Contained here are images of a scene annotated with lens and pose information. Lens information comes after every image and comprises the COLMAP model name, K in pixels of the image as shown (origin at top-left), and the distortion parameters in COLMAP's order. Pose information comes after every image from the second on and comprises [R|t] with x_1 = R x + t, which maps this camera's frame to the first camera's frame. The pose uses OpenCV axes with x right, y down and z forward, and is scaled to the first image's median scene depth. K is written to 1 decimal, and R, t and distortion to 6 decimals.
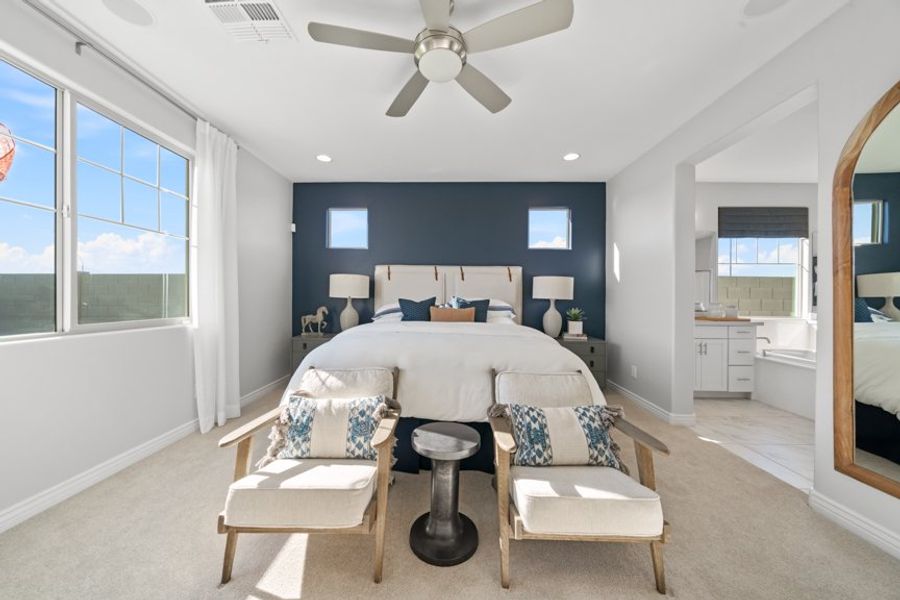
lens RADIAL K [[316.0, 0, 445.3], [0, 316.0, 301.0], [0, 0, 1]] dist [0.000876, -0.000033]
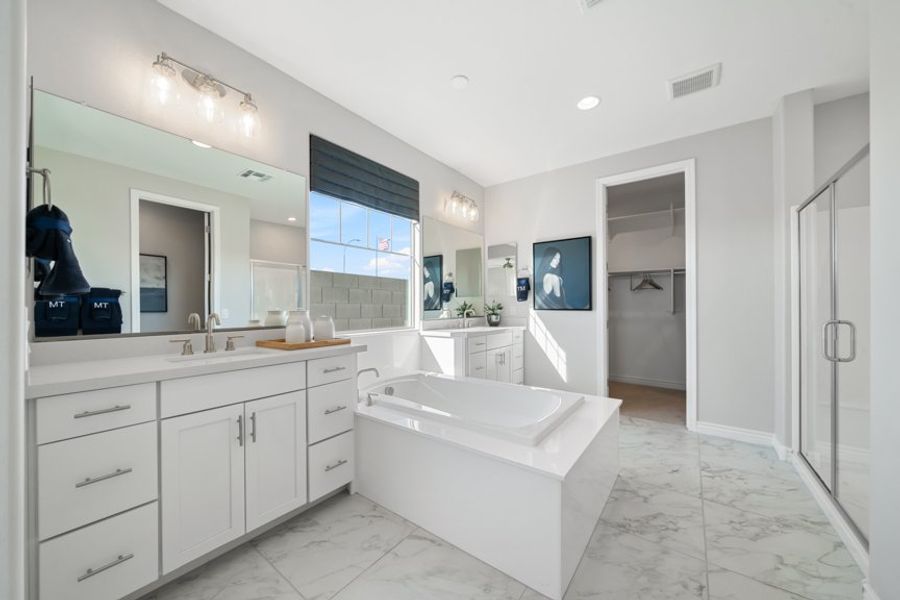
lens RADIAL K [[316.0, 0, 445.3], [0, 316.0, 301.0], [0, 0, 1]] dist [0.000876, -0.000033]
pose [[0.590394, 0.004719, 0.807102, 0.589549], [0.011644, 0.999829, -0.014363, 0.002020], [-0.807031, 0.017878, 0.590238, 0.519423]]
